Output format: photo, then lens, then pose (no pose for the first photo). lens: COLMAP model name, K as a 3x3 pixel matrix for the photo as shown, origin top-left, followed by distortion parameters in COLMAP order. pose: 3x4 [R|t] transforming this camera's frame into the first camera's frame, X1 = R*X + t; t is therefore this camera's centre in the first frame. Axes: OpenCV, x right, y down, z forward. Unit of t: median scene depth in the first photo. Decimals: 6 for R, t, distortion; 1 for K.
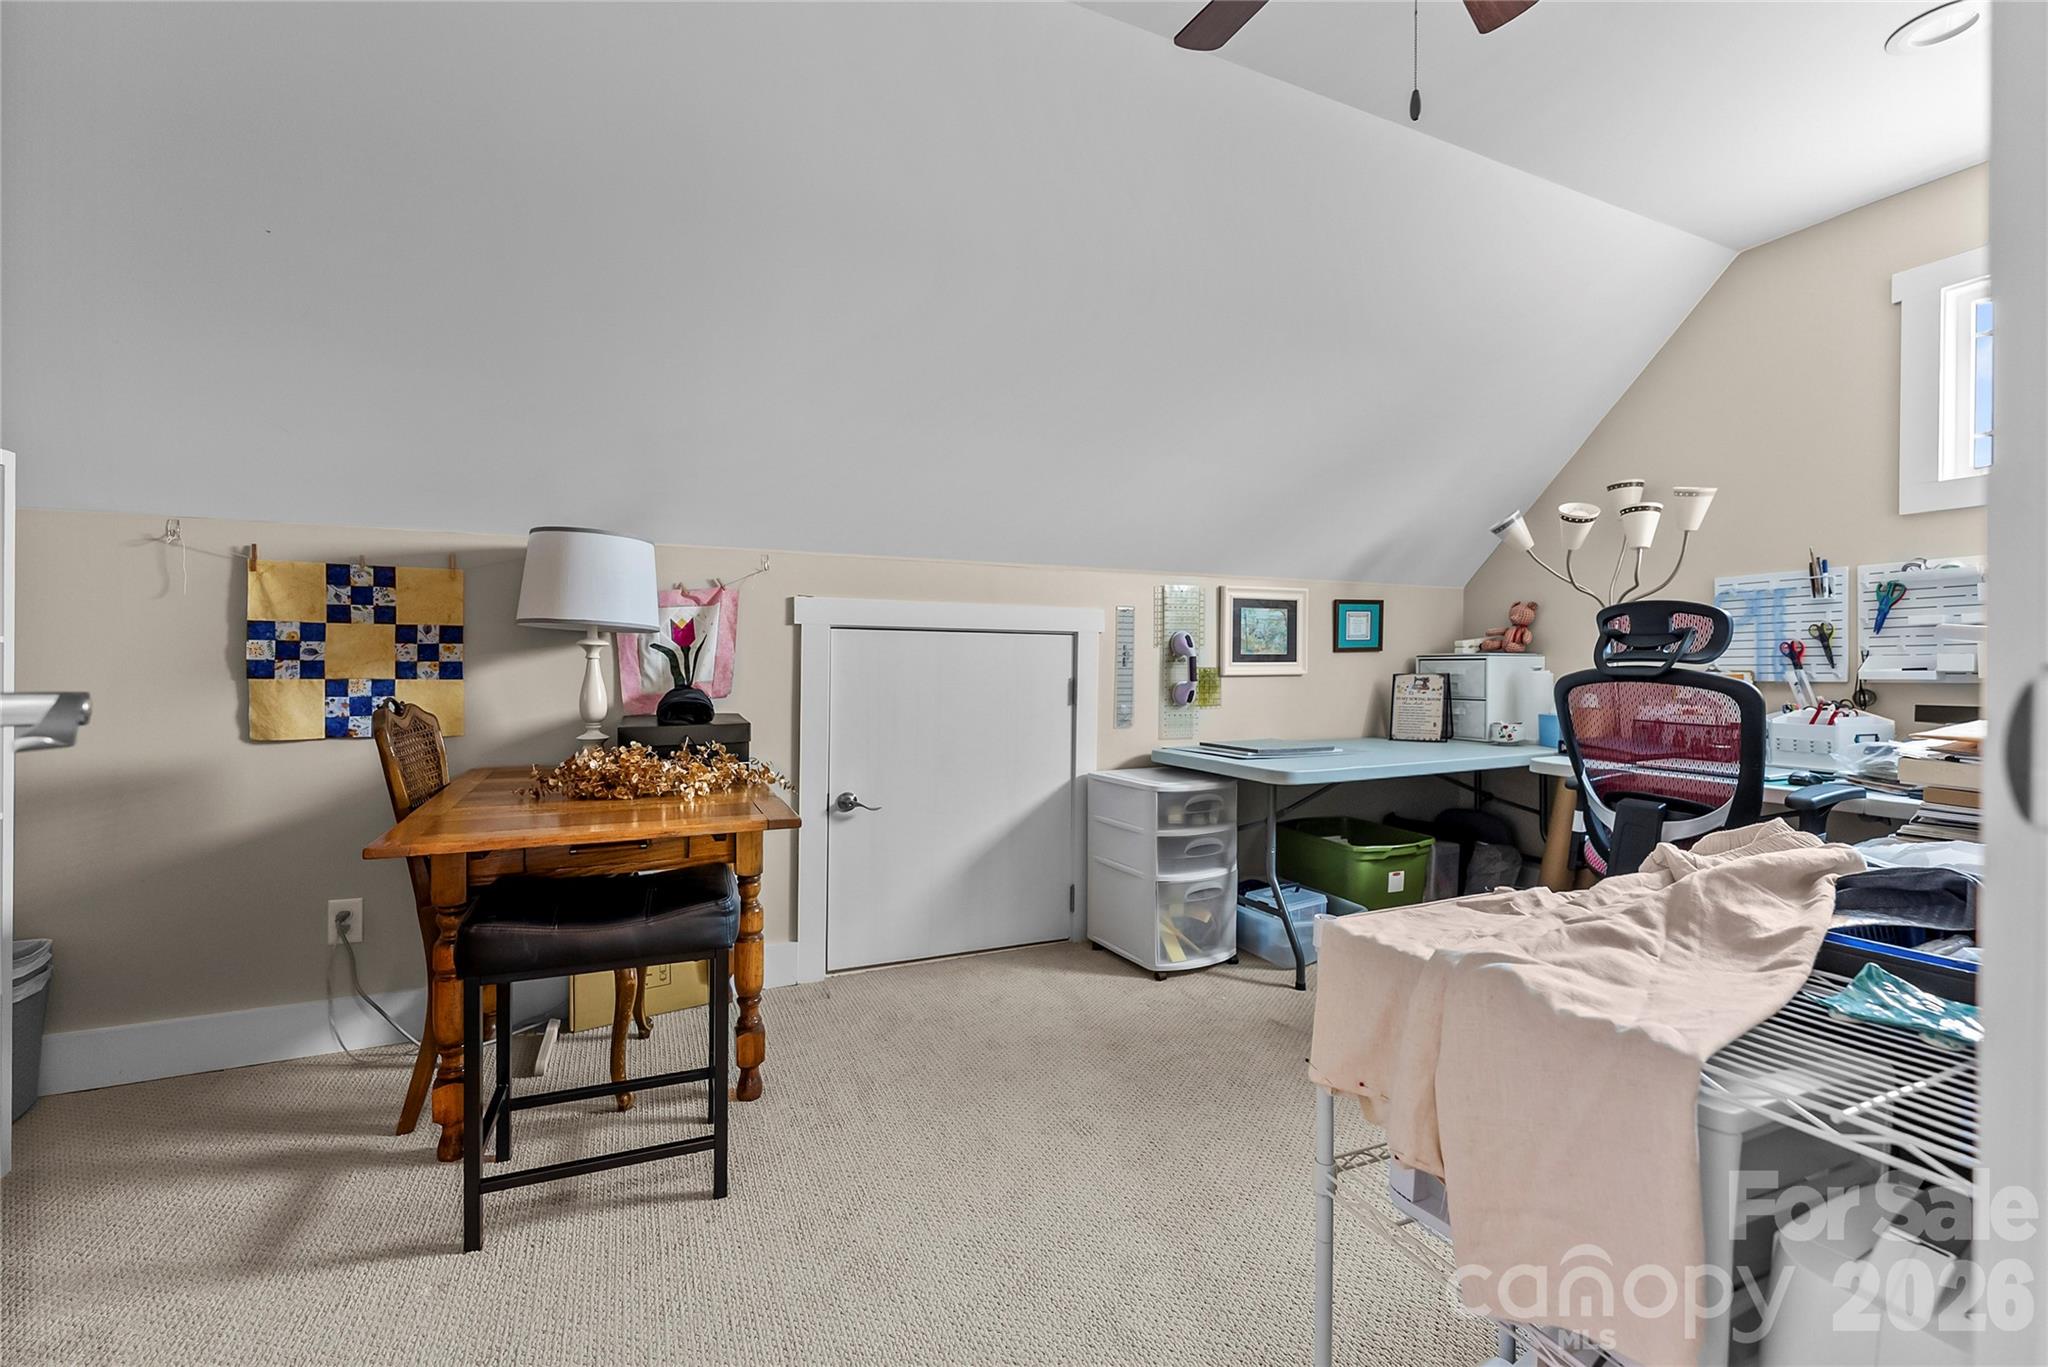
lens RADIAL K [[848.1, 0, 1043.9], [0, 848.1, 673.6], [0, 0, 1]] dist [-0.002769, -0.000179]
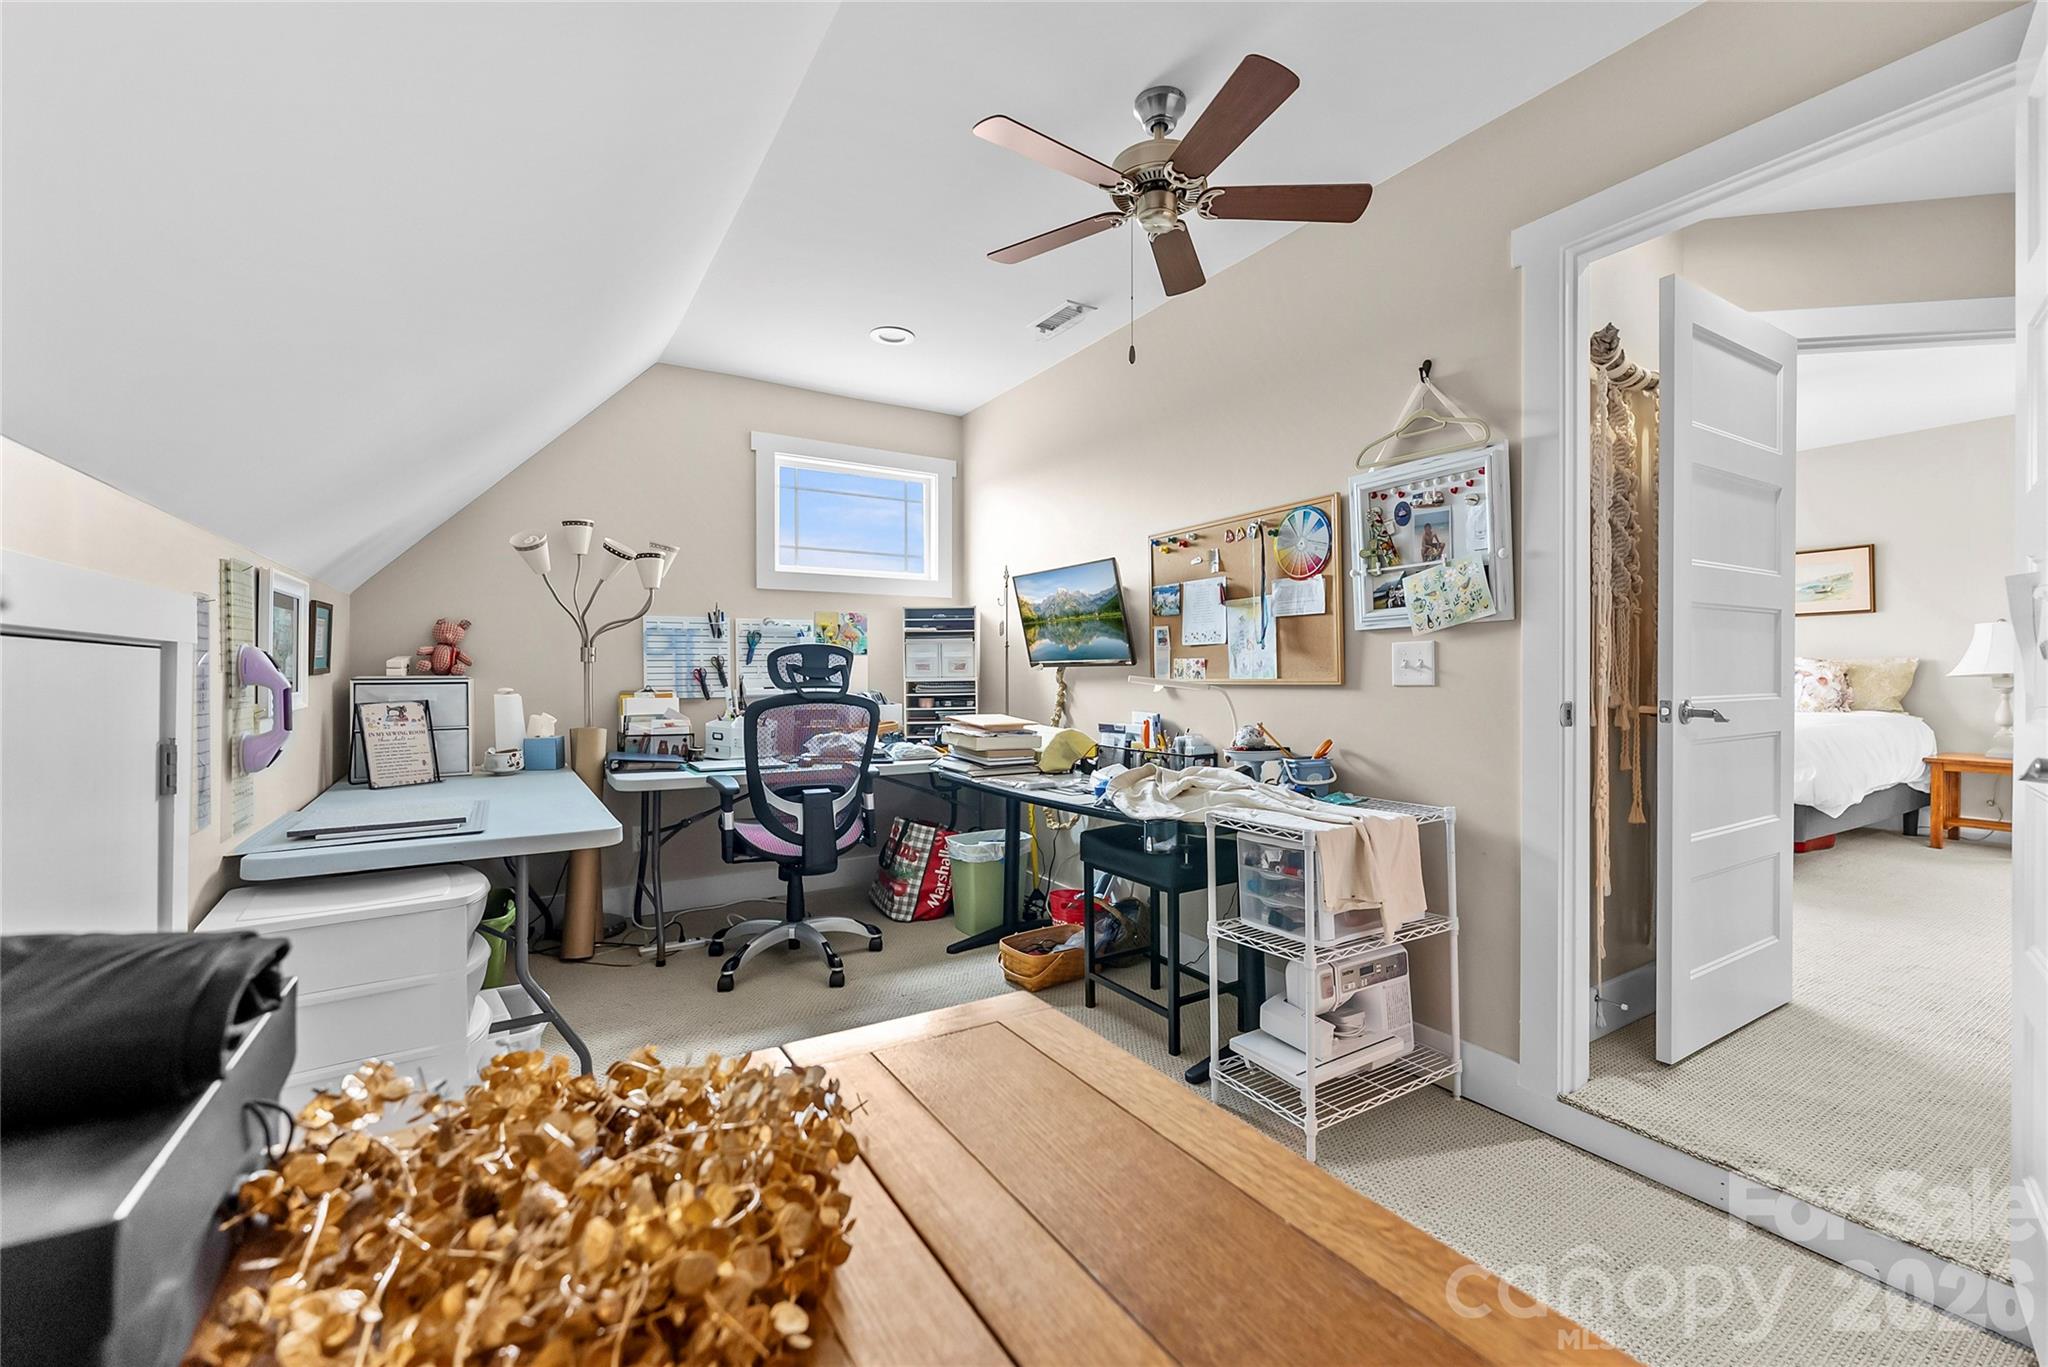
lens RADIAL K [[840.3, 0, 1029.0], [0, 840.3, 666.2], [0, 0, 1]] dist [-0.000406, -0.000043]
pose [[-0.110531, 0.004008, 0.993865, -0.512228], [0.007263, 0.999968, -0.003225, -0.032923], [-0.993846, 0.006862, -0.110557, 0.609839]]
